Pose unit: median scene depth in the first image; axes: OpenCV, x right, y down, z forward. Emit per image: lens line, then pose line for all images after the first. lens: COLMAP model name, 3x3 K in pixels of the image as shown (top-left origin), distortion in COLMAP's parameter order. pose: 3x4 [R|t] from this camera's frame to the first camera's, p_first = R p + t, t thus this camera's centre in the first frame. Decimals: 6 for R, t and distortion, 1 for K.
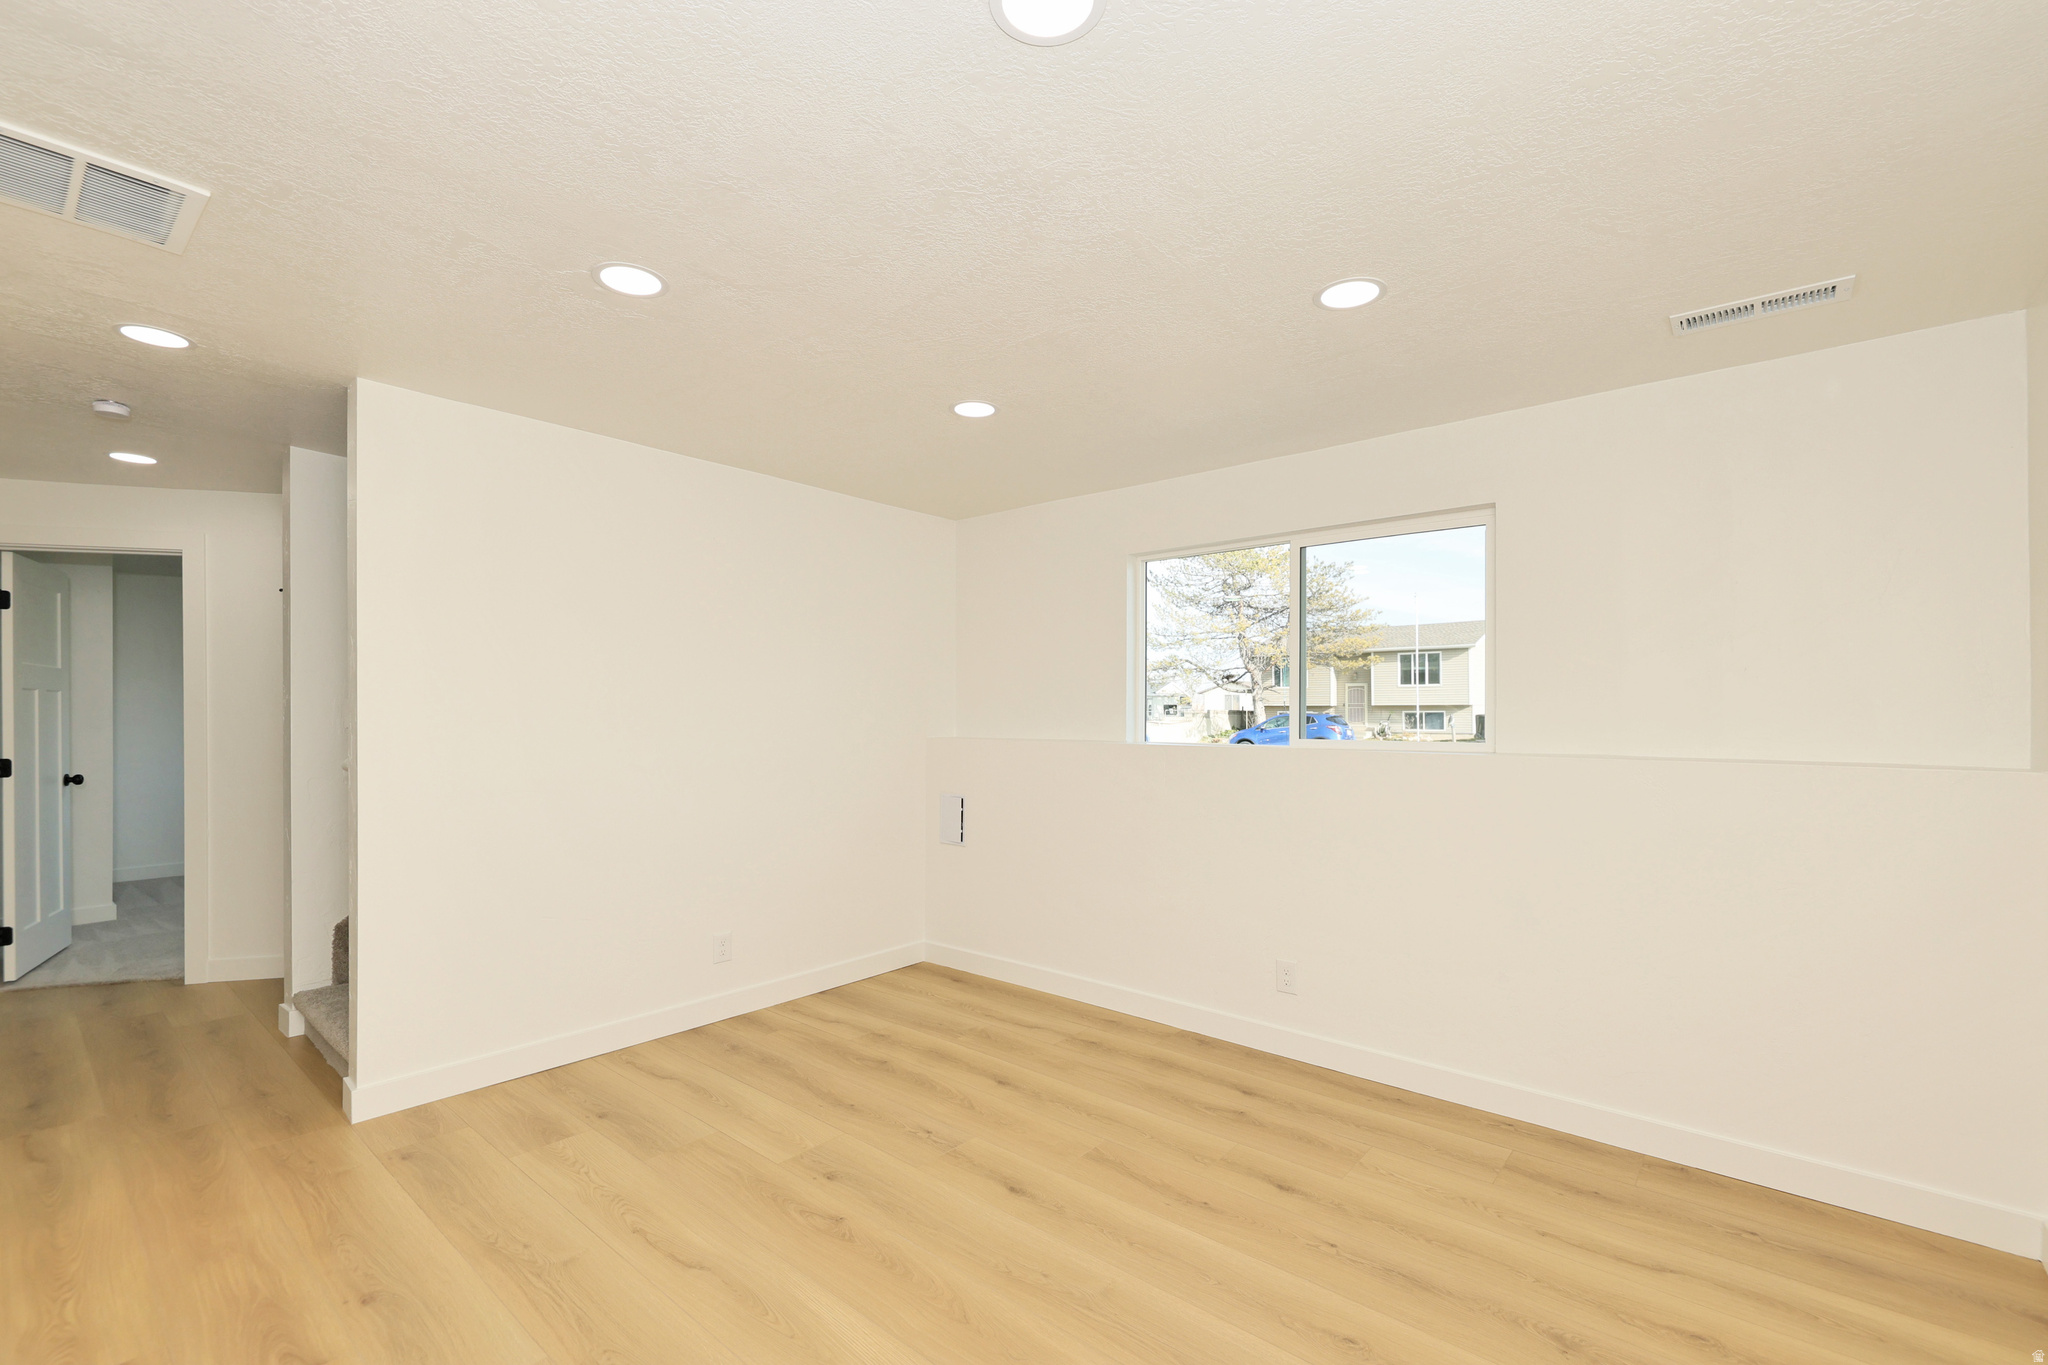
lens RADIAL K [[863.3, 0, 1016.1], [0, 863.3, 703.0], [0, 0, 1]] dist [-0.000620, 0.000157]
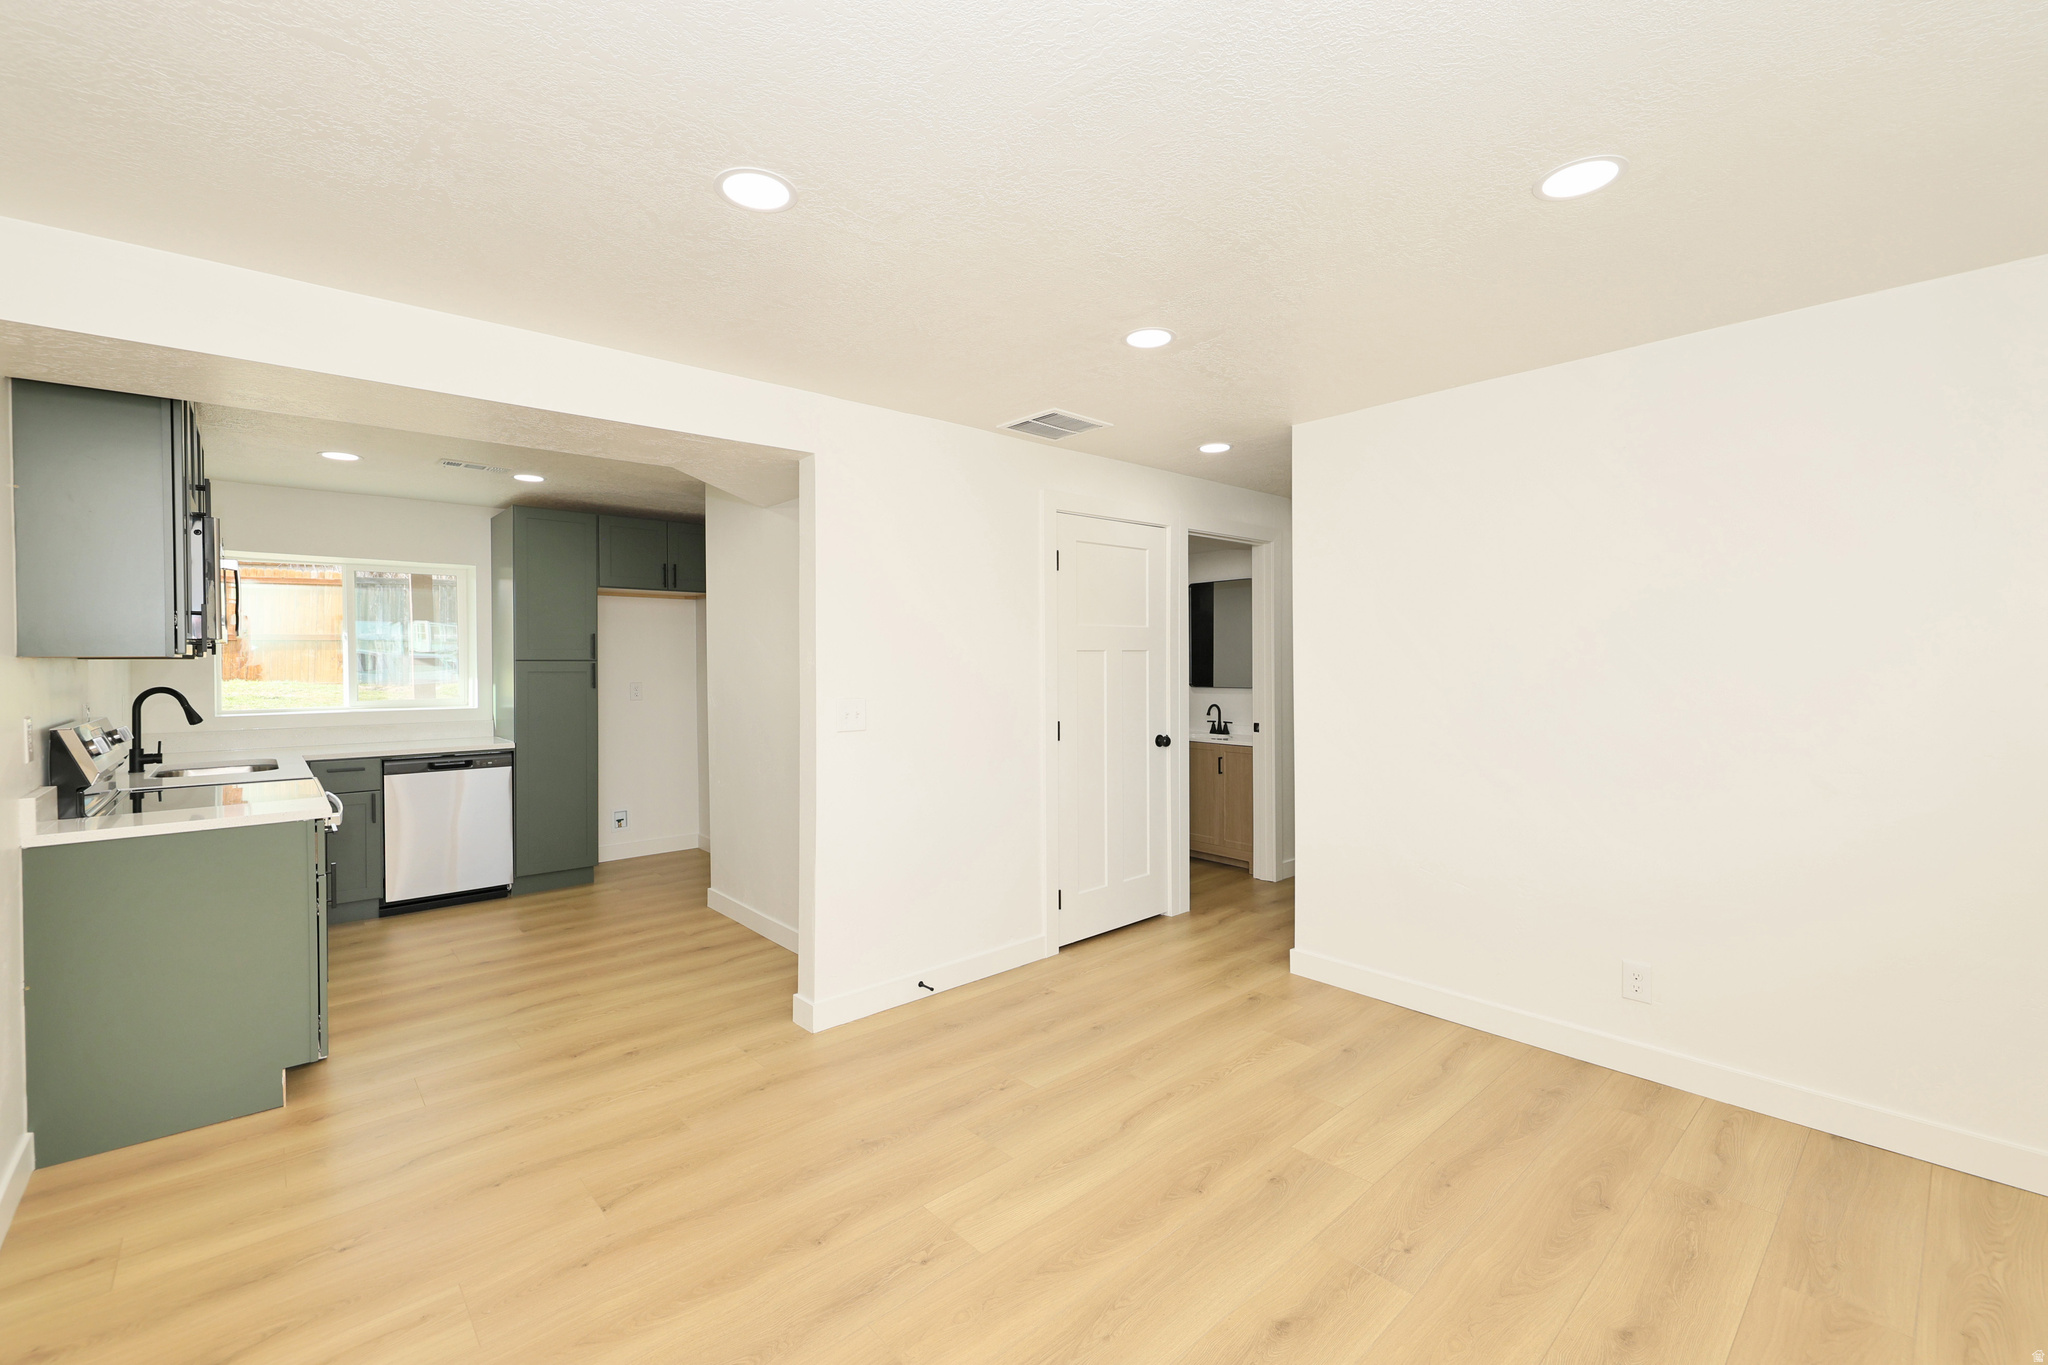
lens RADIAL K [[863.3, 0, 1011.0], [0, 863.3, 678.0], [0, 0, 1]] dist [-0.000620, 0.000157]
pose [[-0.136196, 0.008289, -0.990647, 0.591436], [0.020610, 0.999772, 0.005531, -0.000328], [0.990468, -0.019664, -0.136336, 0.685567]]
